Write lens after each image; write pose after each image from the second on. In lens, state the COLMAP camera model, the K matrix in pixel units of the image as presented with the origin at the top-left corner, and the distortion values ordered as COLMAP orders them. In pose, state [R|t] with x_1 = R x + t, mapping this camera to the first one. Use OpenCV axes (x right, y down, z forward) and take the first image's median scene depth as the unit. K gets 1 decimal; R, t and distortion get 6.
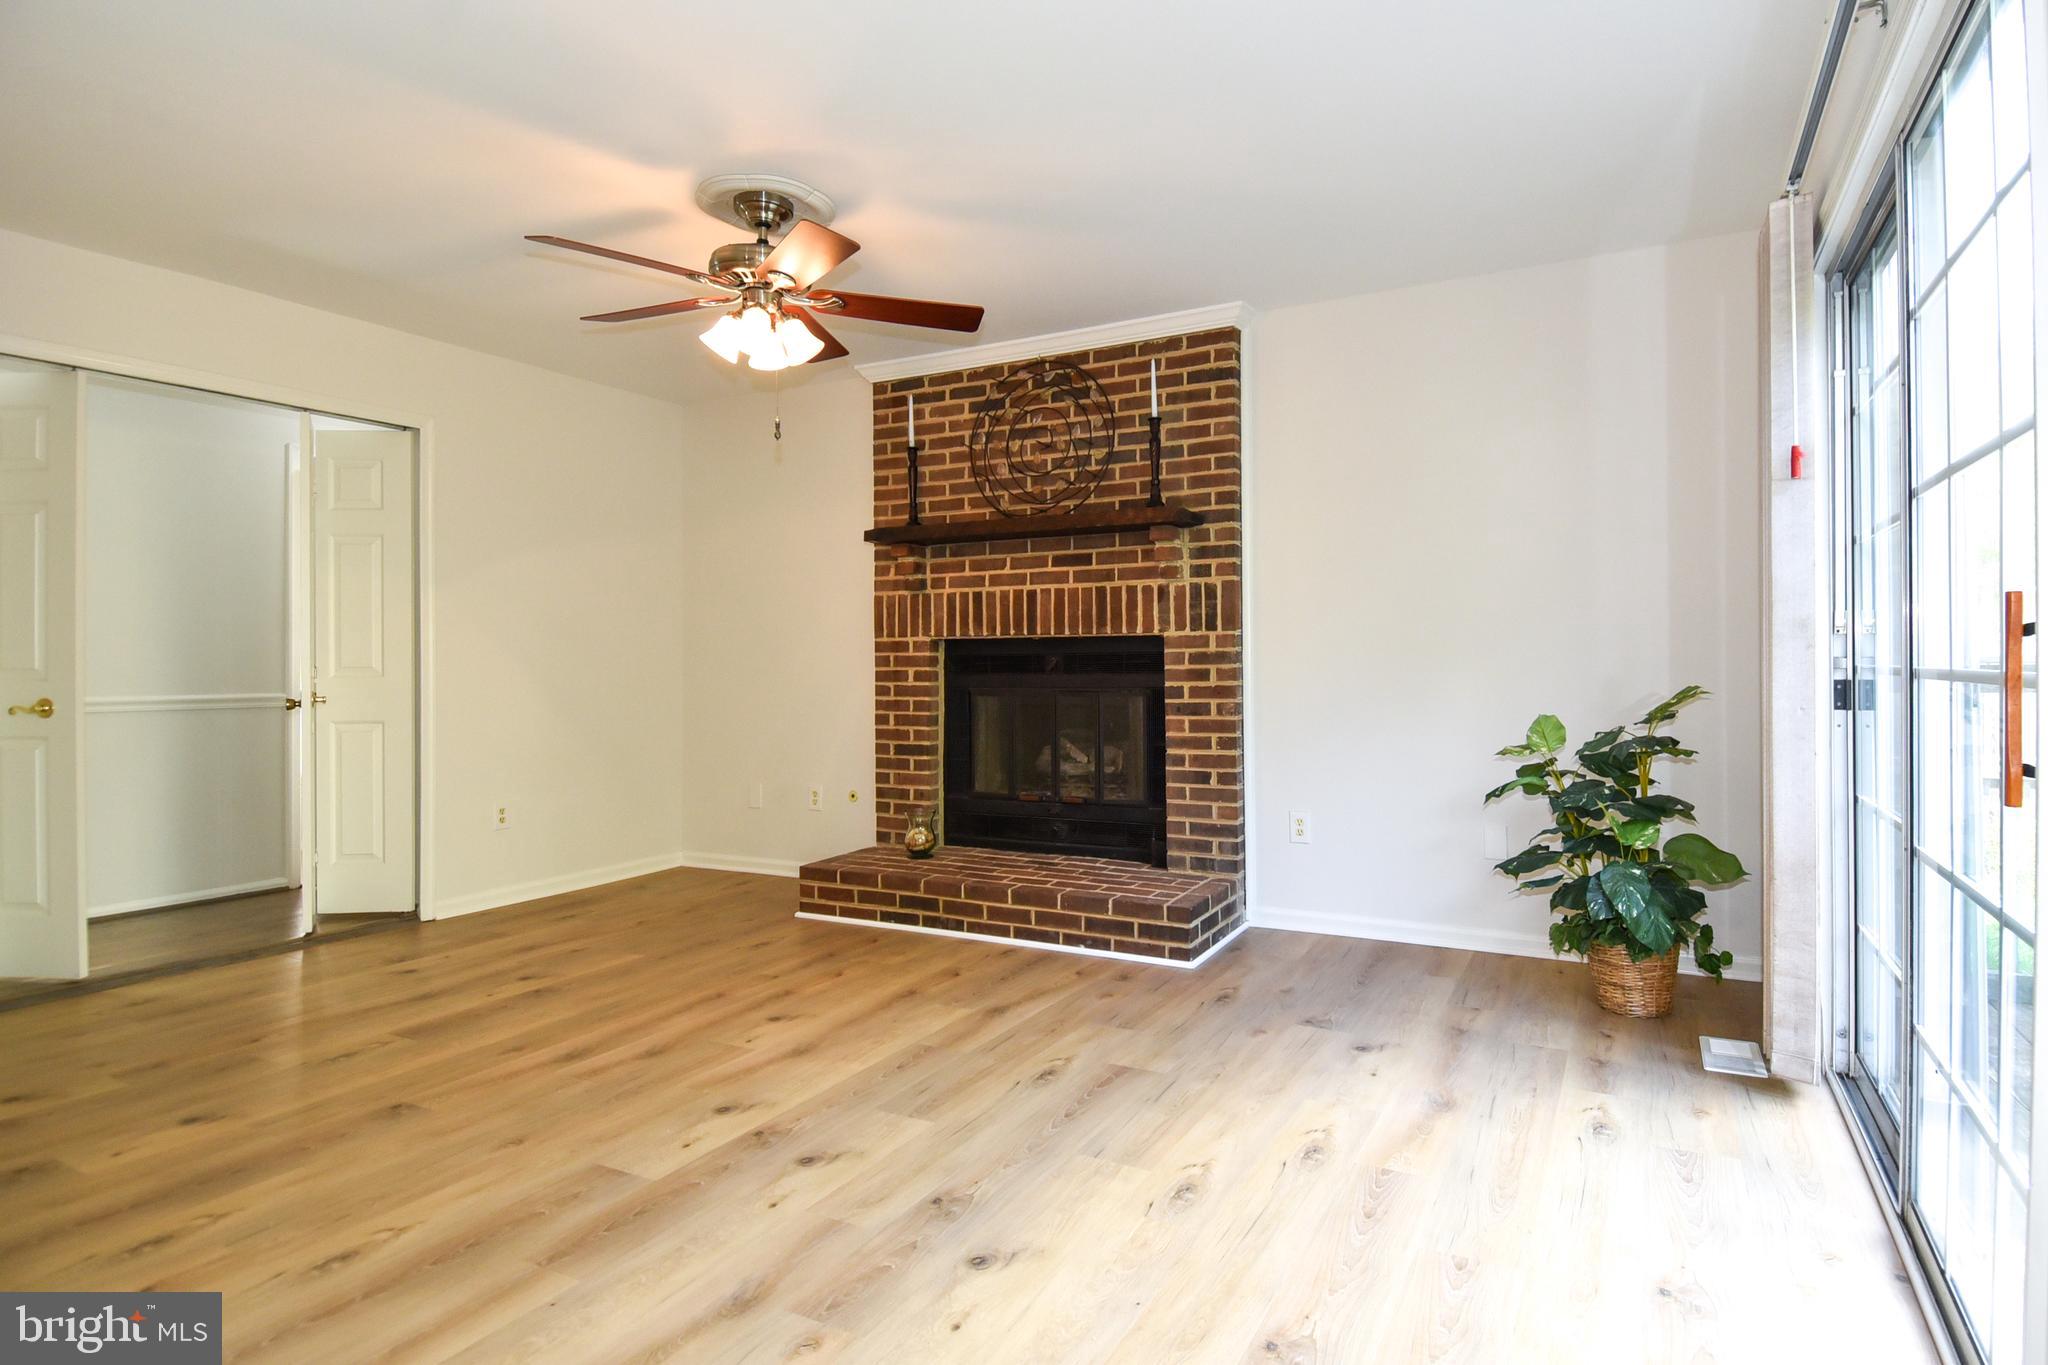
lens RADIAL K [[1111.6, 0, 1043.7], [0, 1111.6, 623.5], [0, 0, 1]] dist [0.049370, -0.051764]
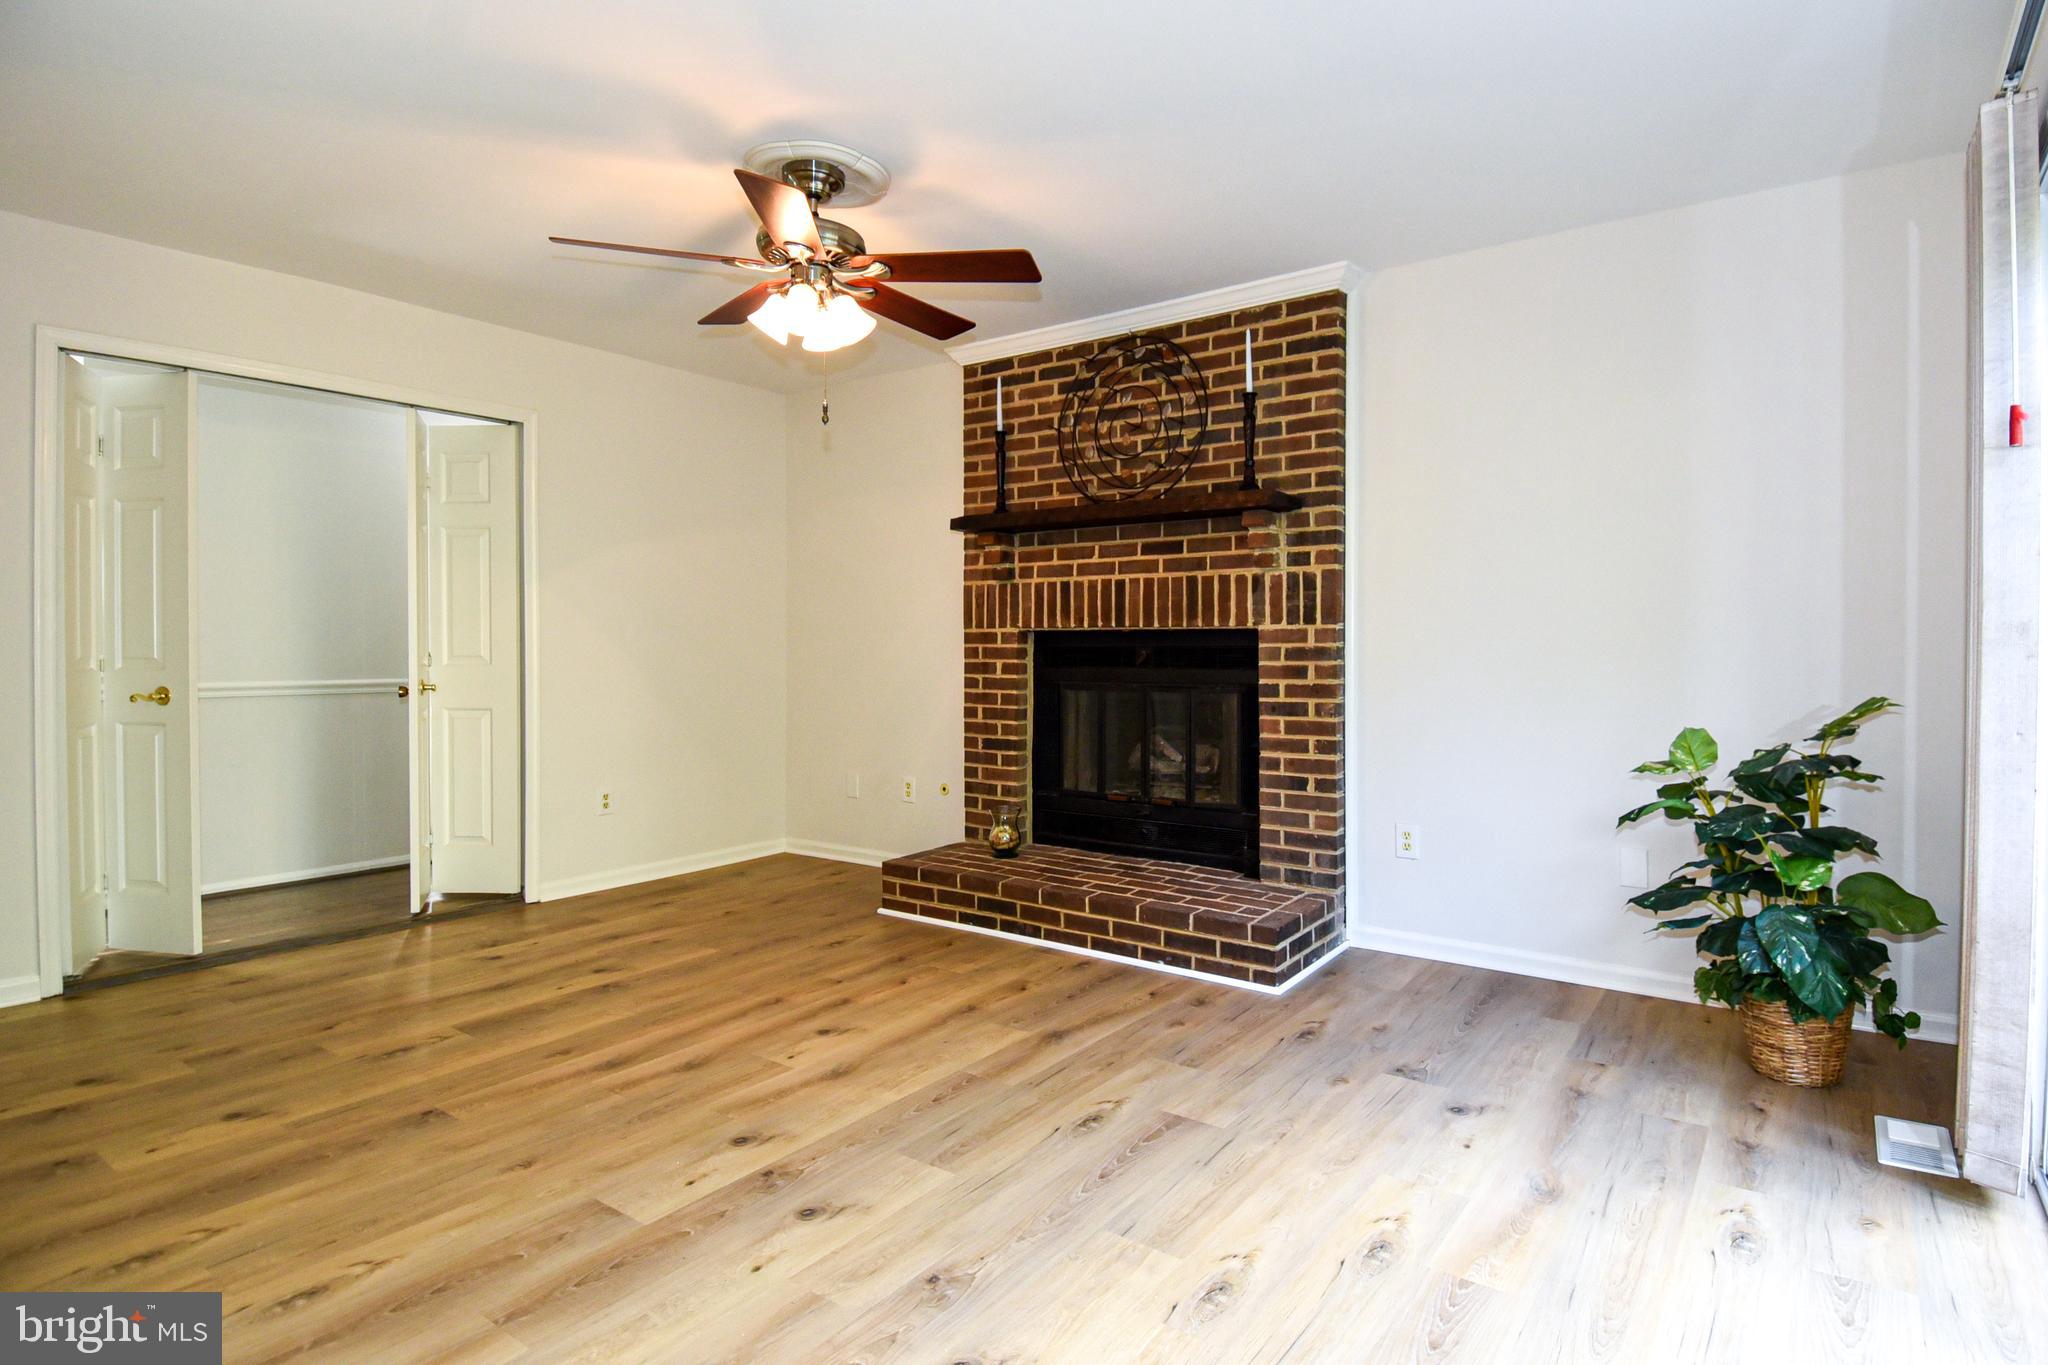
lens RADIAL K [[1084.9, 0, 1042.2], [0, 1084.9, 630.8], [0, 0, 1]] dist [0.048926, -0.051428]
pose [[0.991317, 0.004168, -0.131427, 0.049055], [-0.001240, 0.999749, 0.022354, -0.007854], [0.131487, -0.021997, 0.991074, 0.079837]]
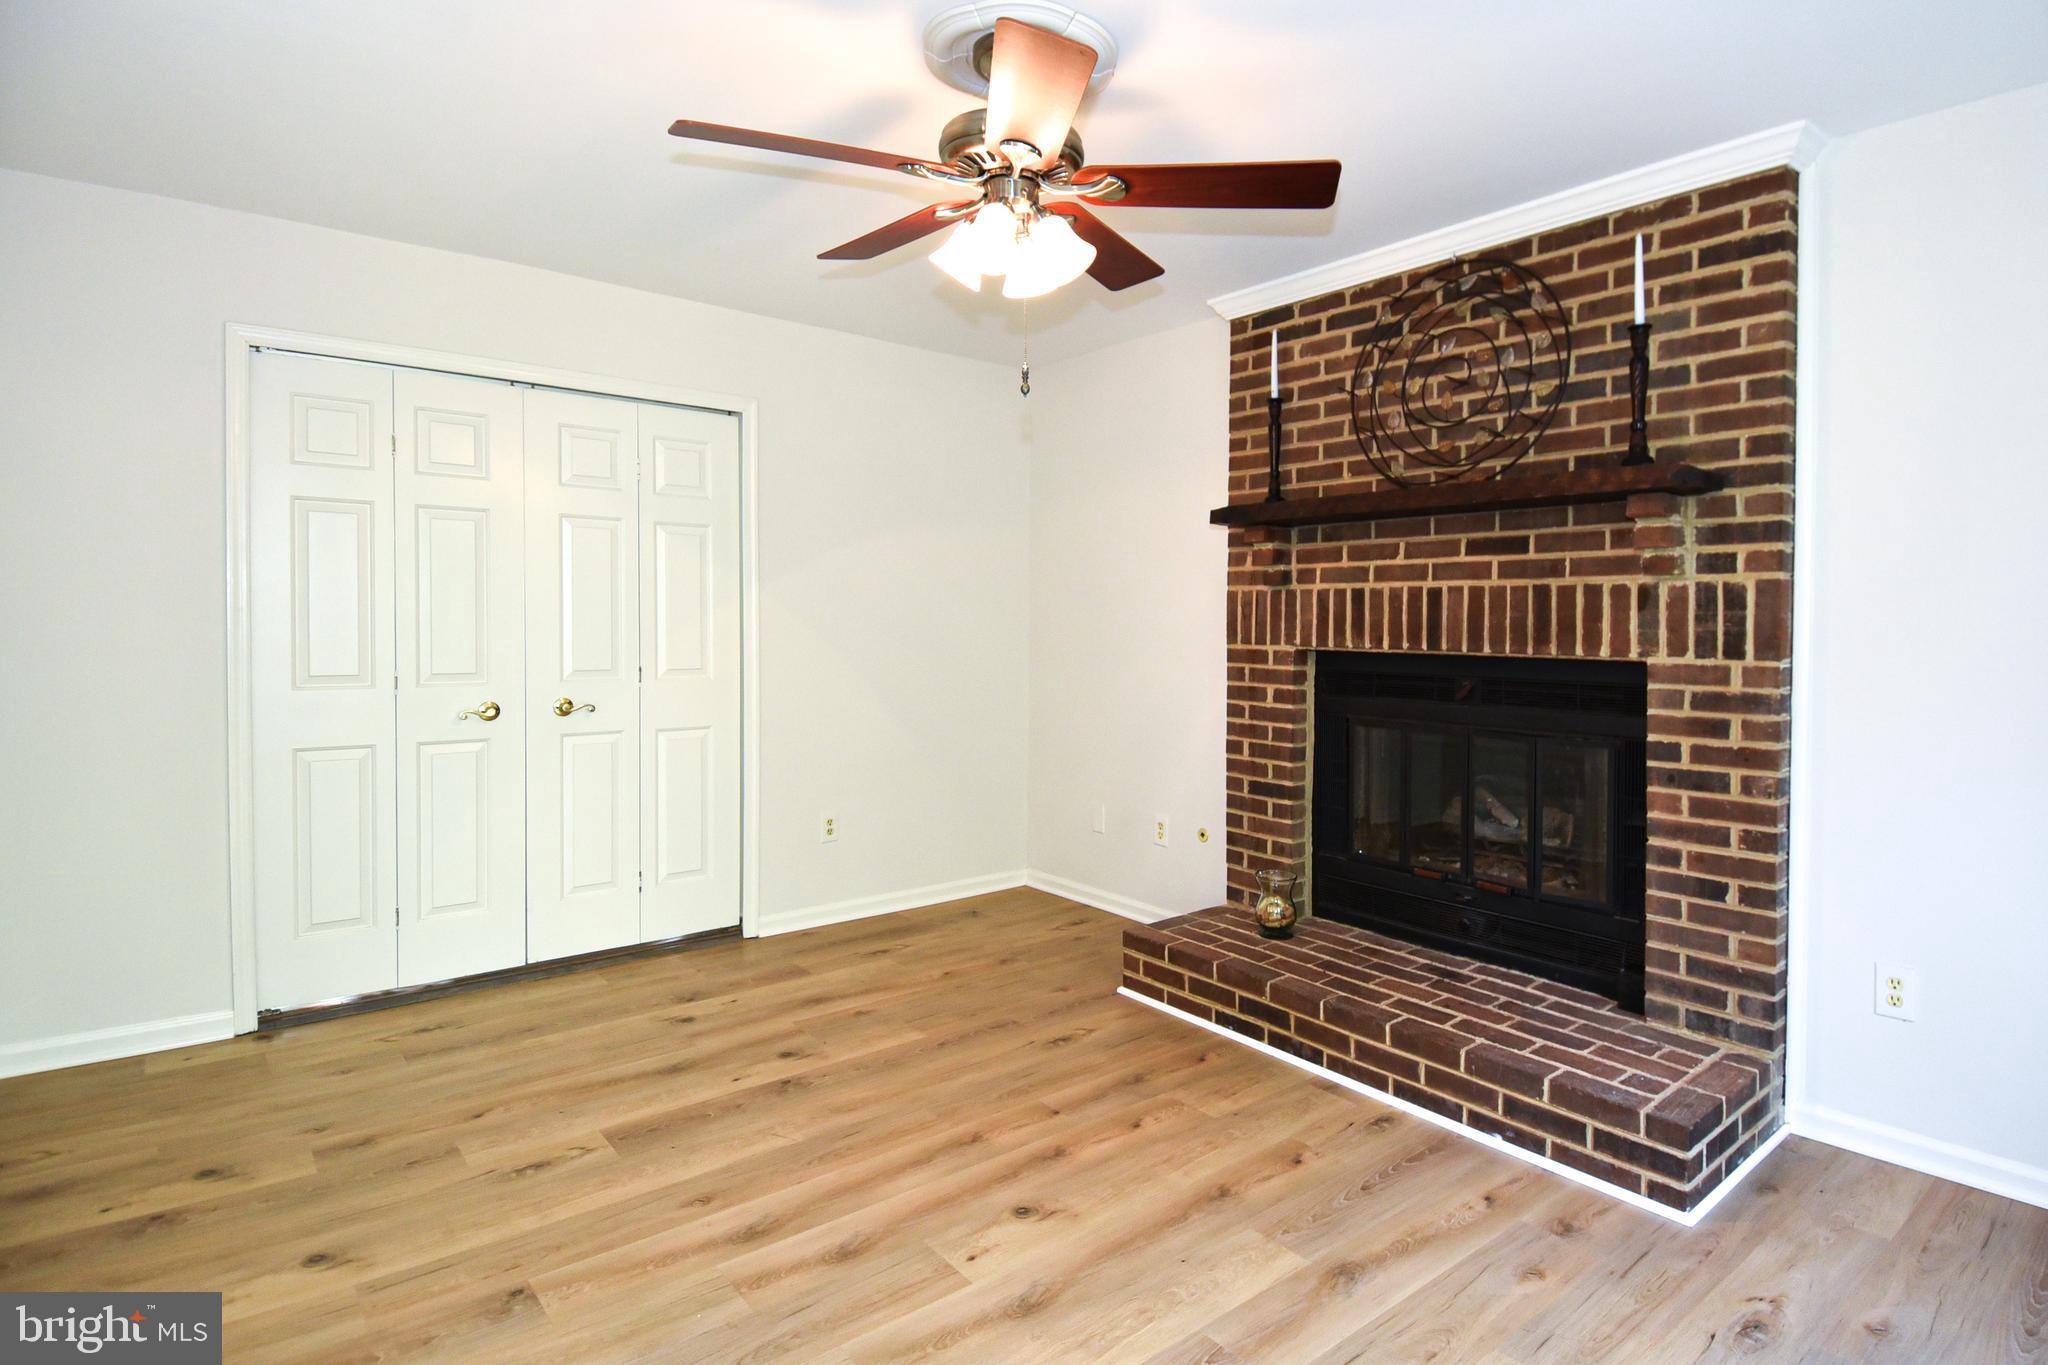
lens RADIAL K [[1084.9, 0, 1042.2], [0, 1084.9, 630.8], [0, 0, 1]] dist [0.048926, -0.051428]
pose [[0.926649, 0.016971, -0.375545, 0.020750], [-0.001097, 0.999098, 0.042442, -0.034942], [0.375927, -0.038917, 0.925832, 0.276791]]
